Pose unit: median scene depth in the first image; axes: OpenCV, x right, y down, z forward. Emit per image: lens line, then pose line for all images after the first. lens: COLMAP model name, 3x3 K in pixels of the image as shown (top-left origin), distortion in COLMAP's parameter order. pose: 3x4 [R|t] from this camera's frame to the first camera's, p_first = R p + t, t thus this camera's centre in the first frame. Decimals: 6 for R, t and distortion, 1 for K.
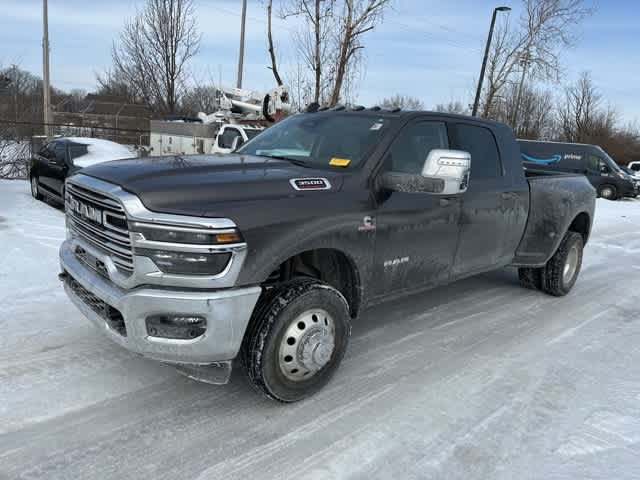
lens RADIAL K [[457.5, 0, 314.2], [0, 457.5, 236.3], [0, 0, 1]] dist [0.010339, -0.003432]
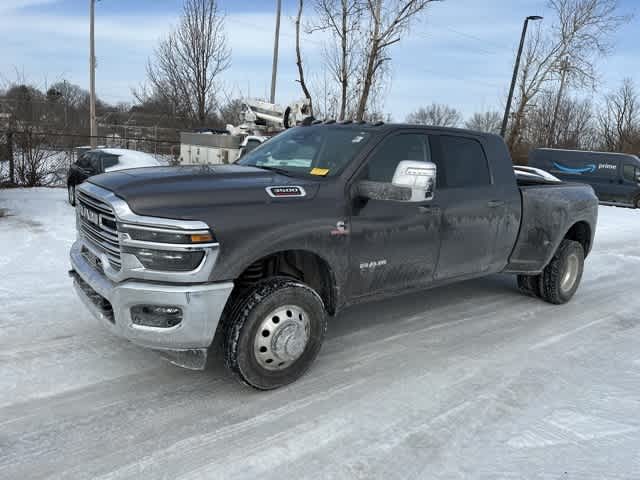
lens RADIAL K [[453.3, 0, 317.2], [0, 453.3, 237.8], [0, 0, 1]] dist [0.047396, -0.052675]
pose [[0.997396, 0.010826, -0.071298, 0.105803], [-0.012013, 0.999796, -0.016241, 0.010341], [0.071108, 0.017055, 0.997323, -0.062764]]
